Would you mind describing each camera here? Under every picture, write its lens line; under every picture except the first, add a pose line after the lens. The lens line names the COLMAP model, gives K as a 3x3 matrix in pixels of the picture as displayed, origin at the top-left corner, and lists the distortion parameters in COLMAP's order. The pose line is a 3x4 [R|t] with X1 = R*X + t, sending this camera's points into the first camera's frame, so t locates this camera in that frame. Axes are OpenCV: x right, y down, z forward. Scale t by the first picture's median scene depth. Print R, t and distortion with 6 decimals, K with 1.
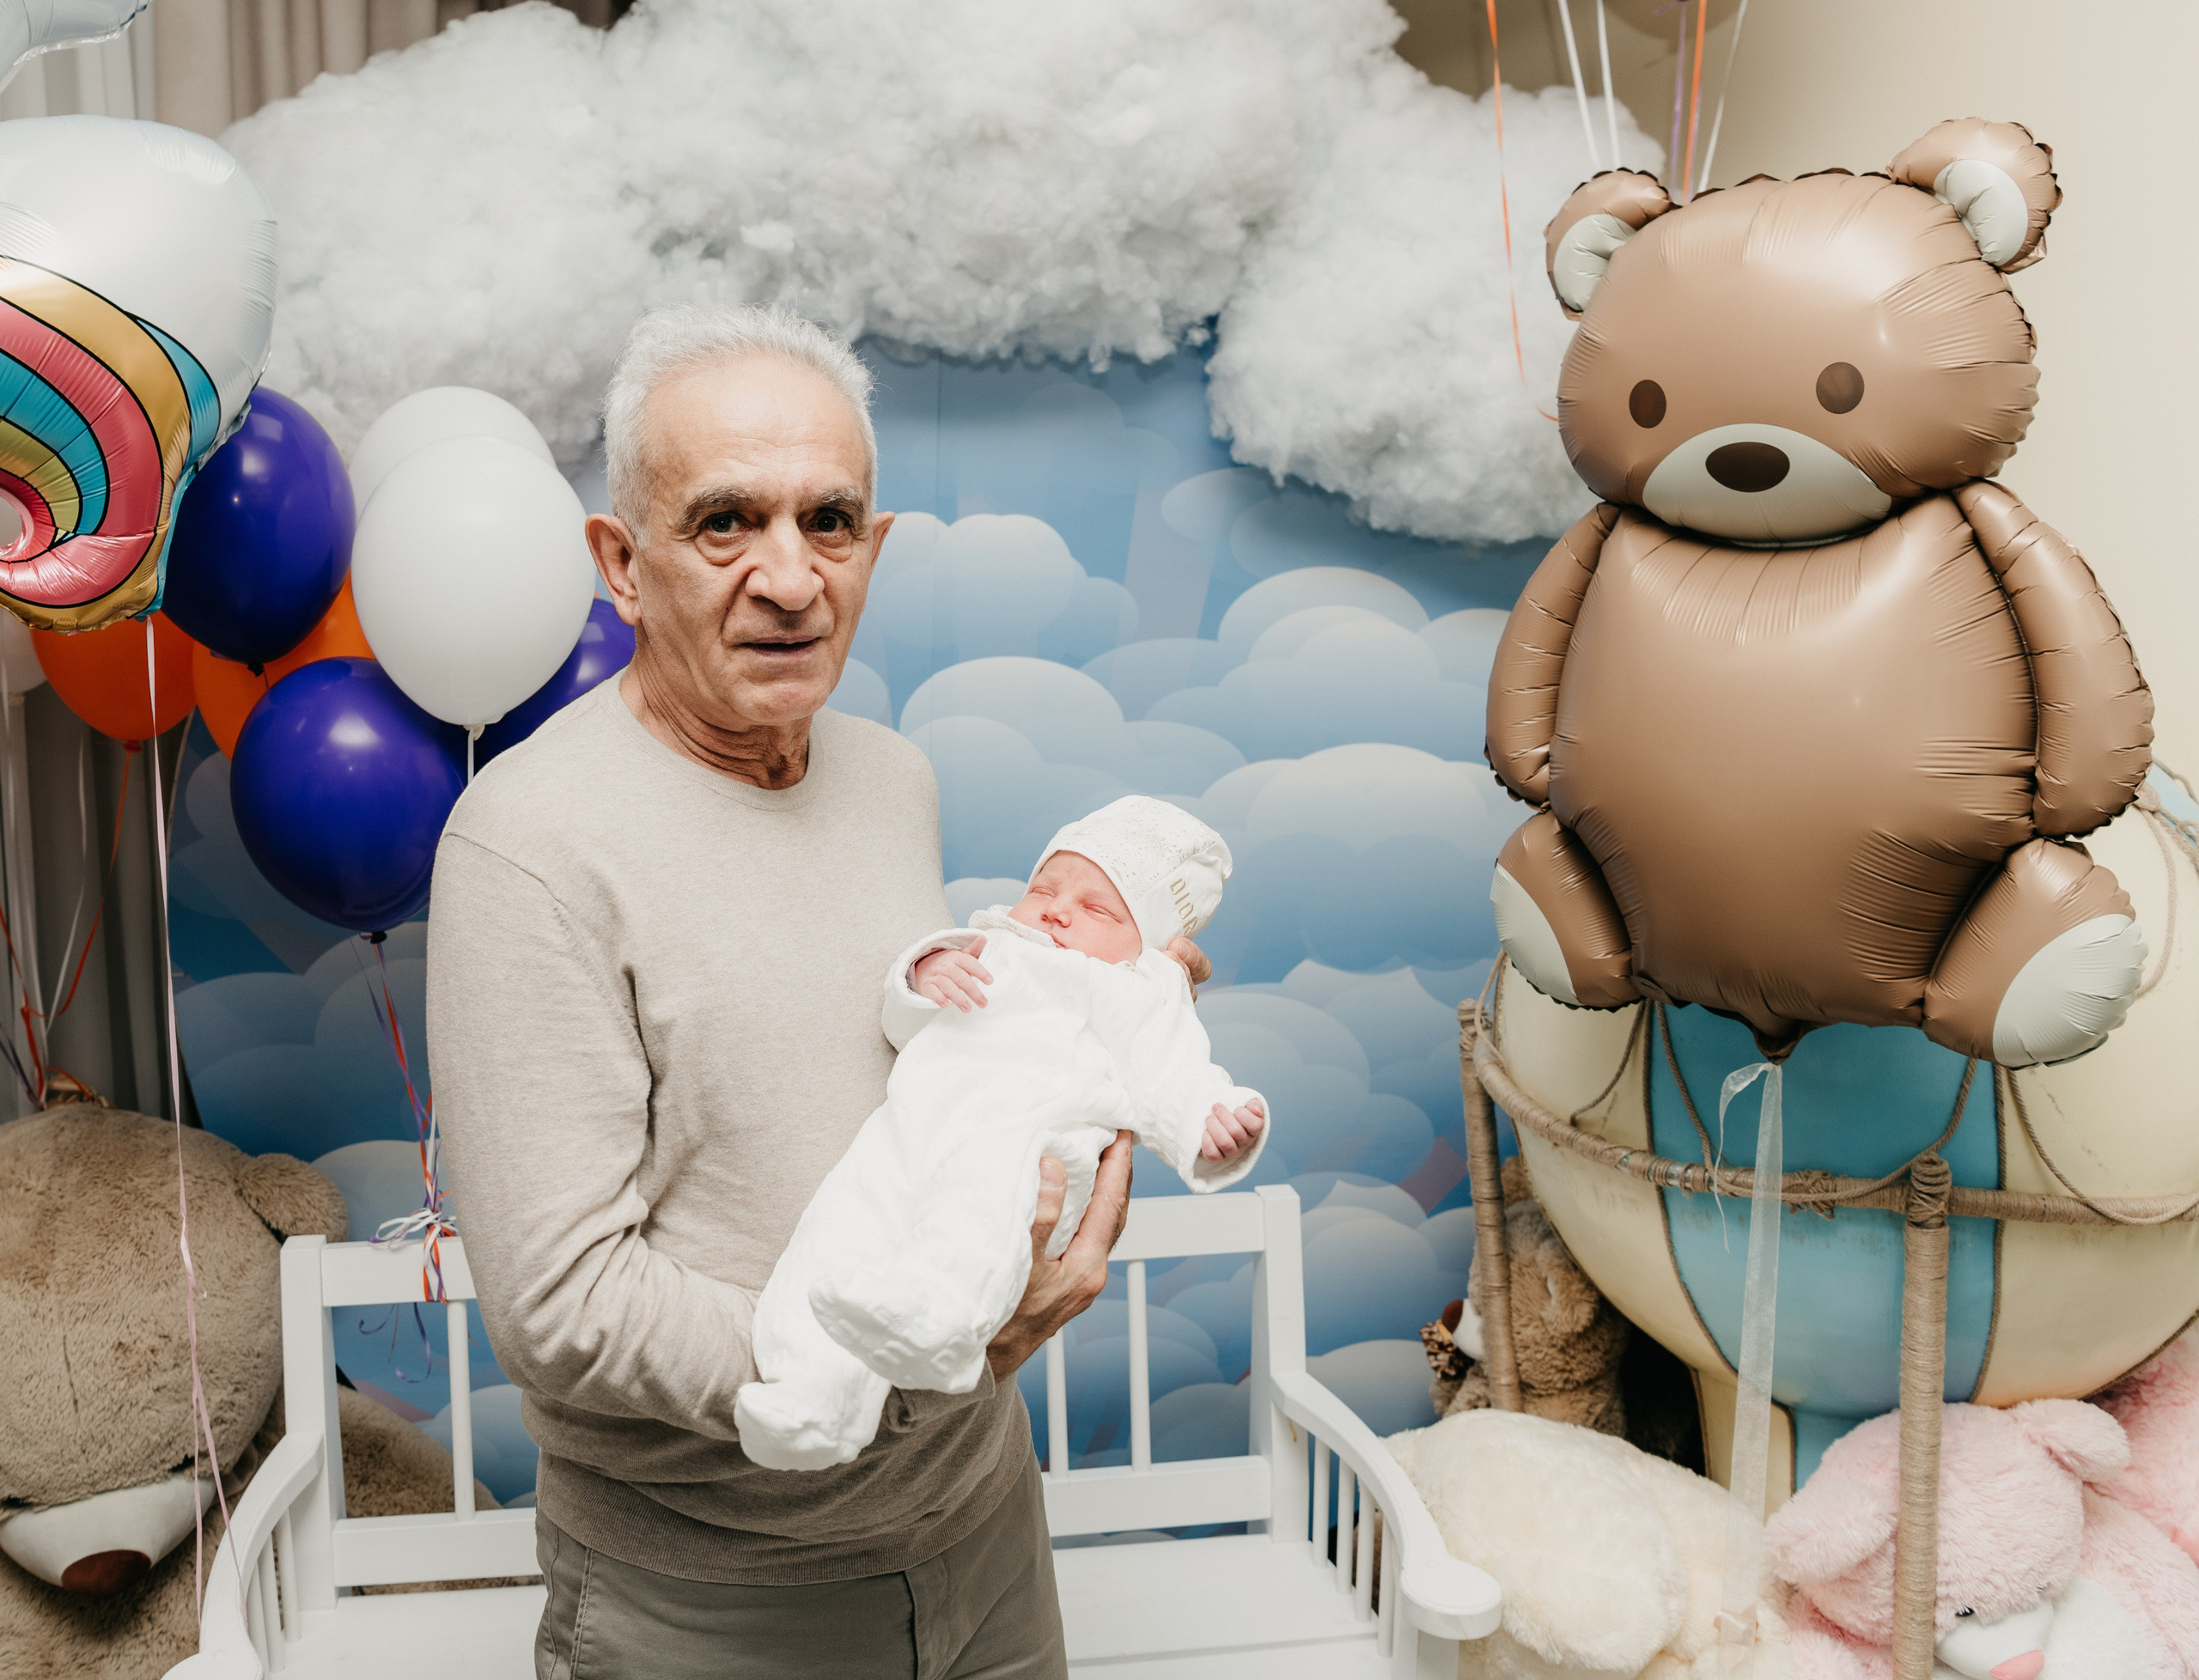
lens RADIAL K [[1936.3, 0, 867.6], [0, 1936.3, 791.2], [0, 0, 1]] dist [-0.066549, 0.018872]
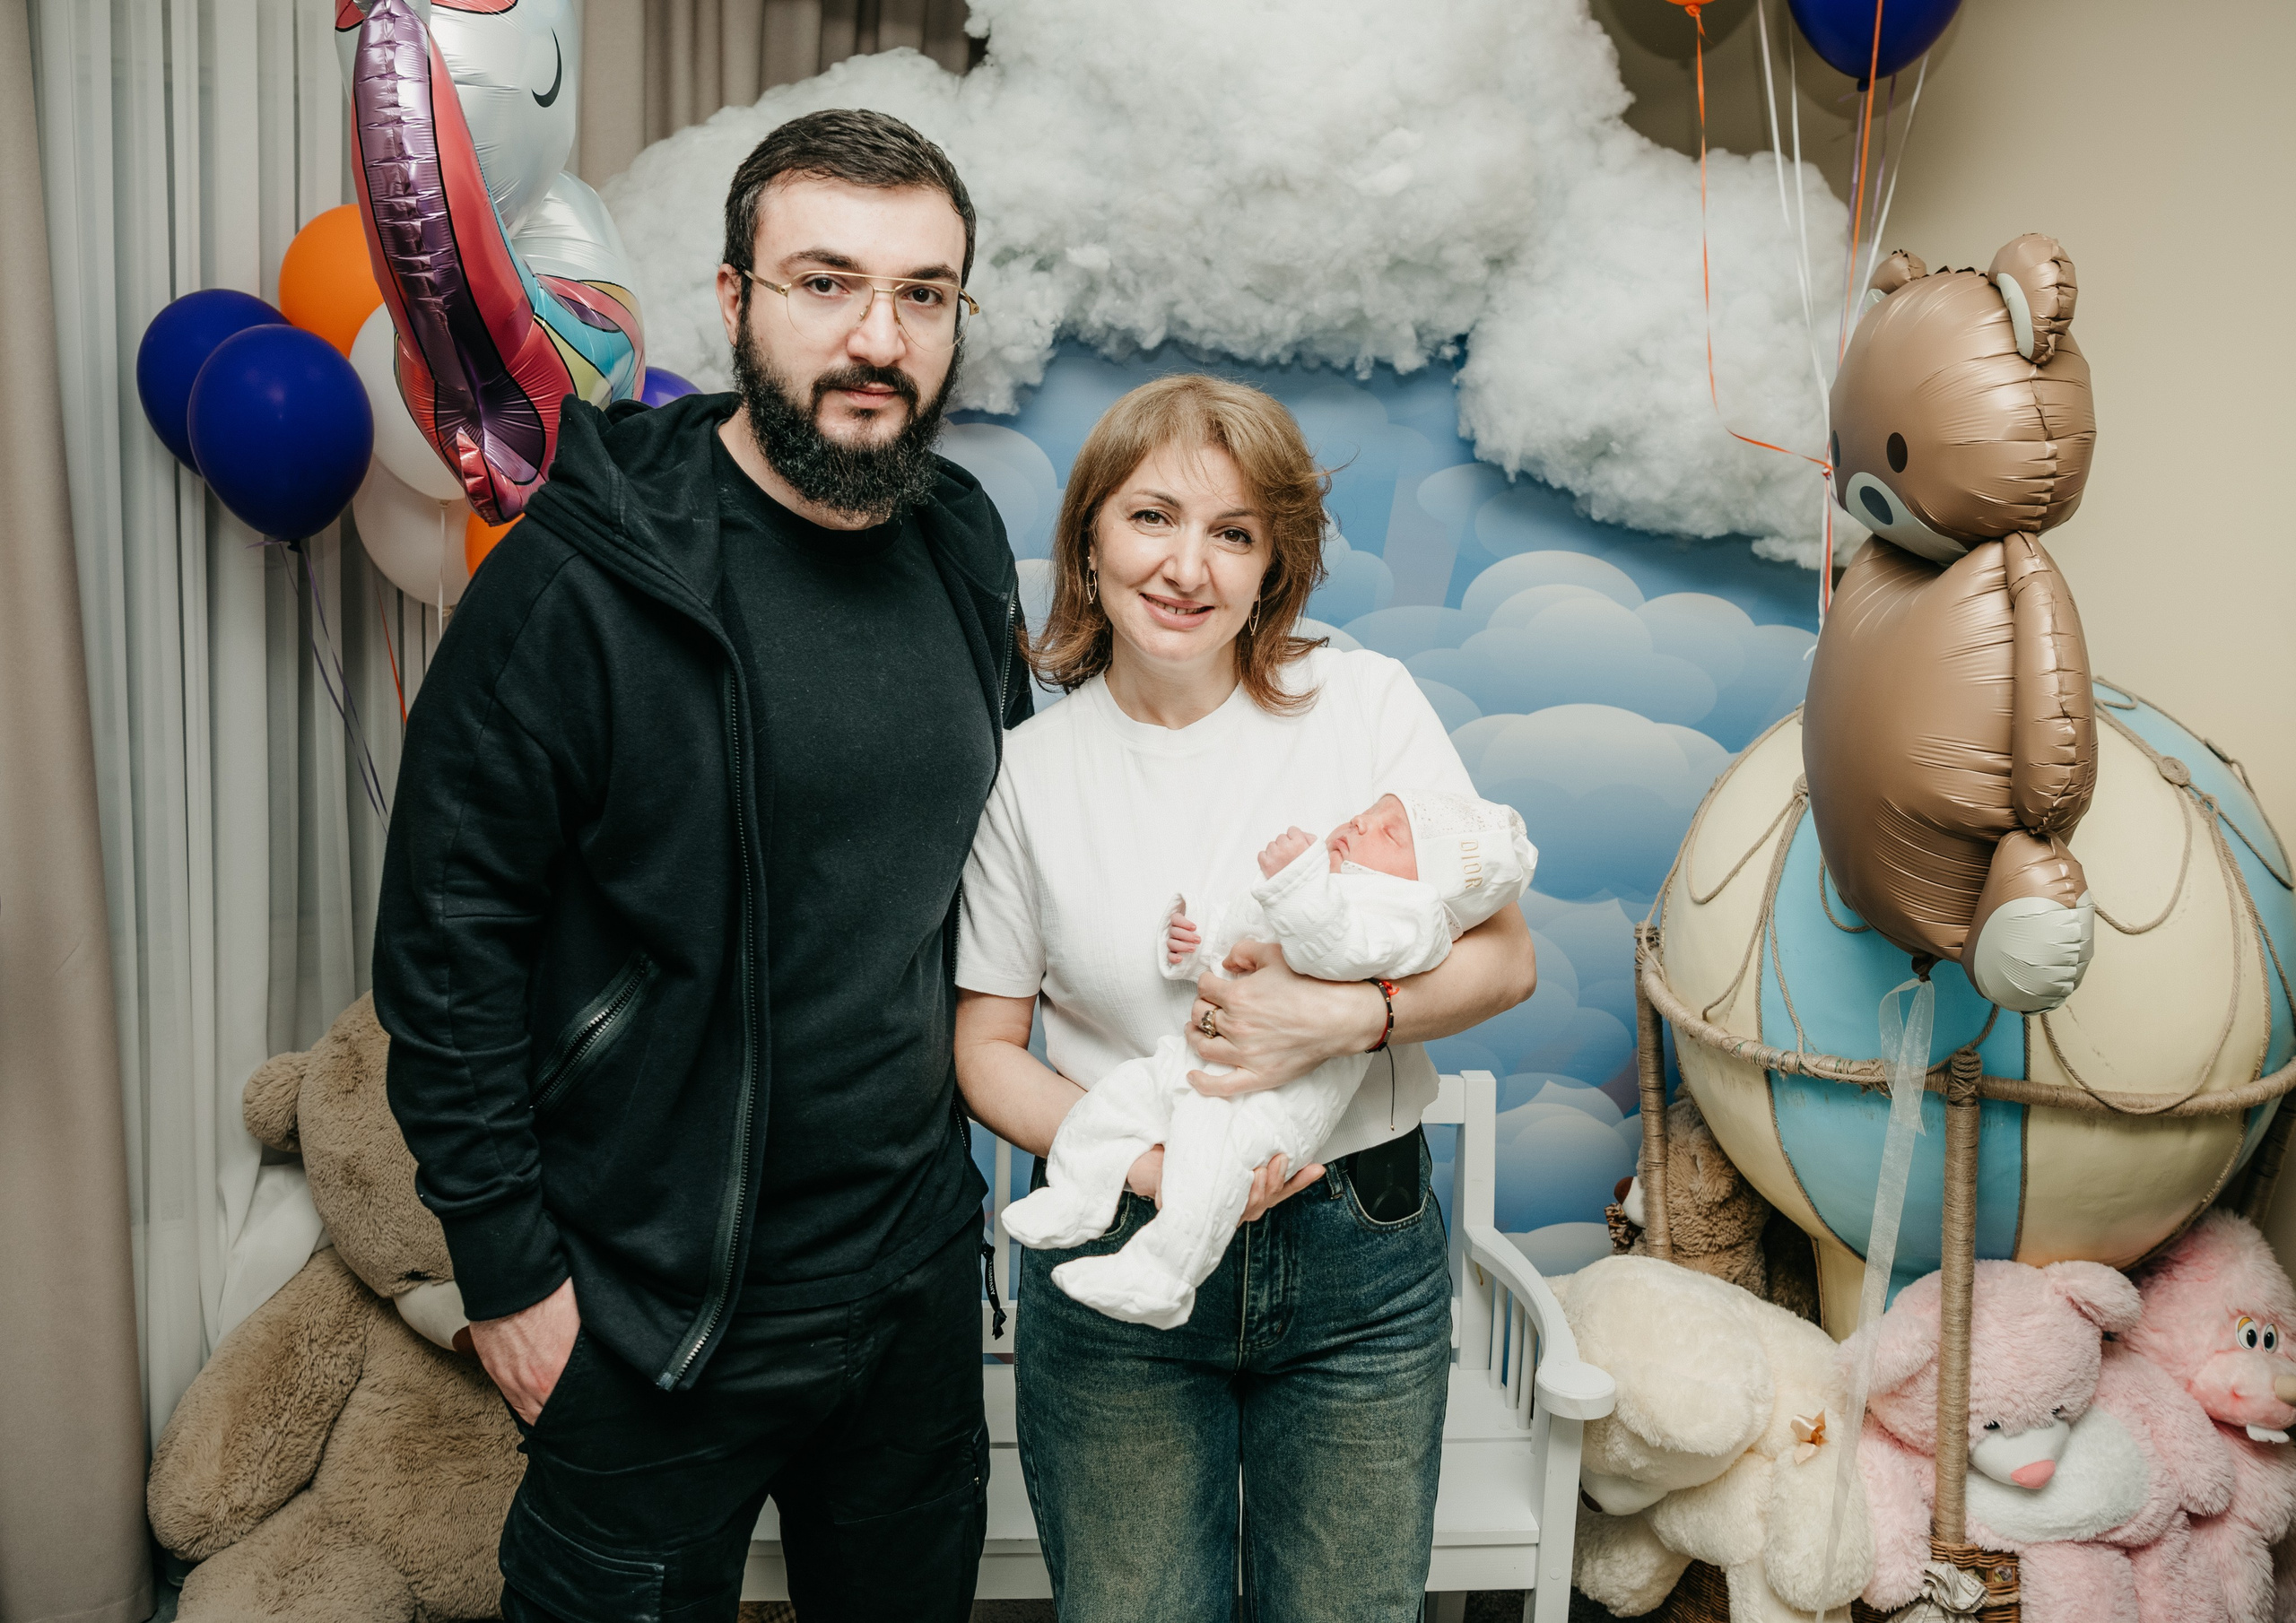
lens RADIAL K [[1978.0, 0, 1141.4], [0, 1978.0, 774.3], [0, 0, 1]] dist [-0.062971, 0.022488]
pose [[0.998243, 0.049601, -0.032401, 0.036833], [-0.049073, 0.998653, 0.016869, 0.012445], [0.033195, -0.015250, 0.999333, -0.230661]]
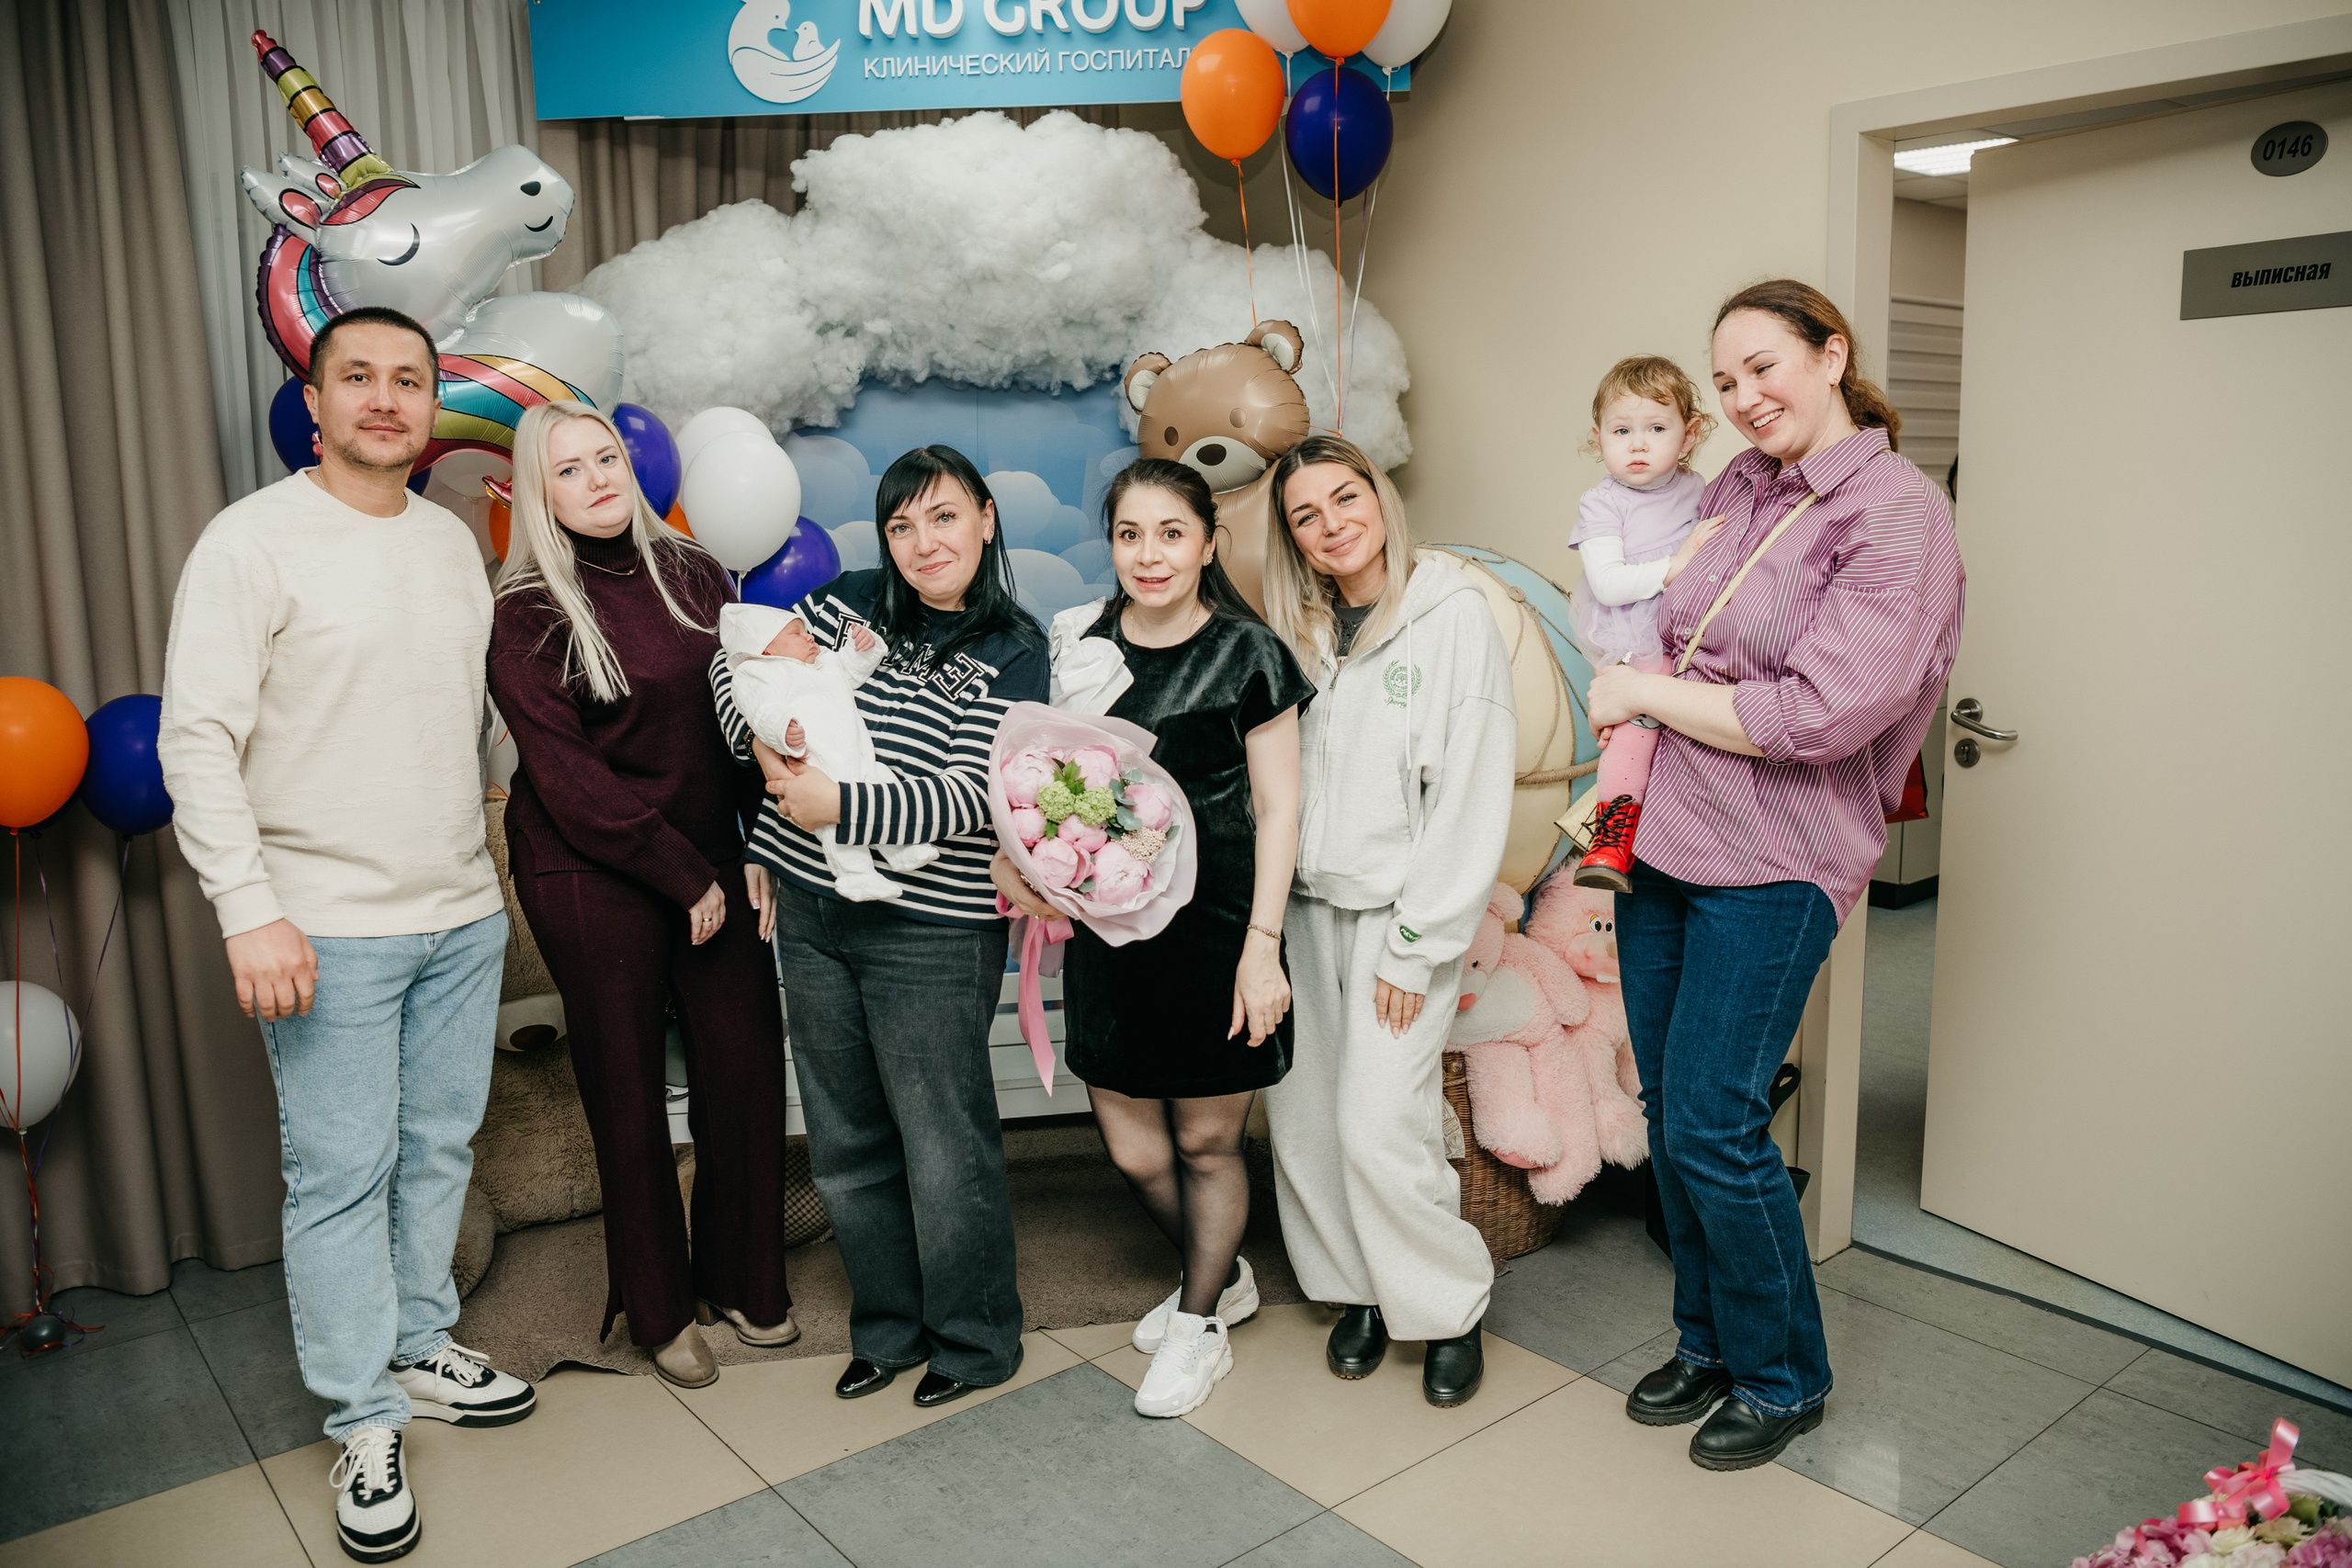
lens RADIAL K [[1767.1, 0, 1187.5], [0, 1767.1, 763.0], [0, 0, 1]] dist [-0.061627, 0.001010]
pose [[0.997274, -0.013850, 0.072473, 0.123785], [0.012880, 0.999821, 0.013826, 0.129765], [-0.072652, -0.012855, 0.997275, -0.784426]]
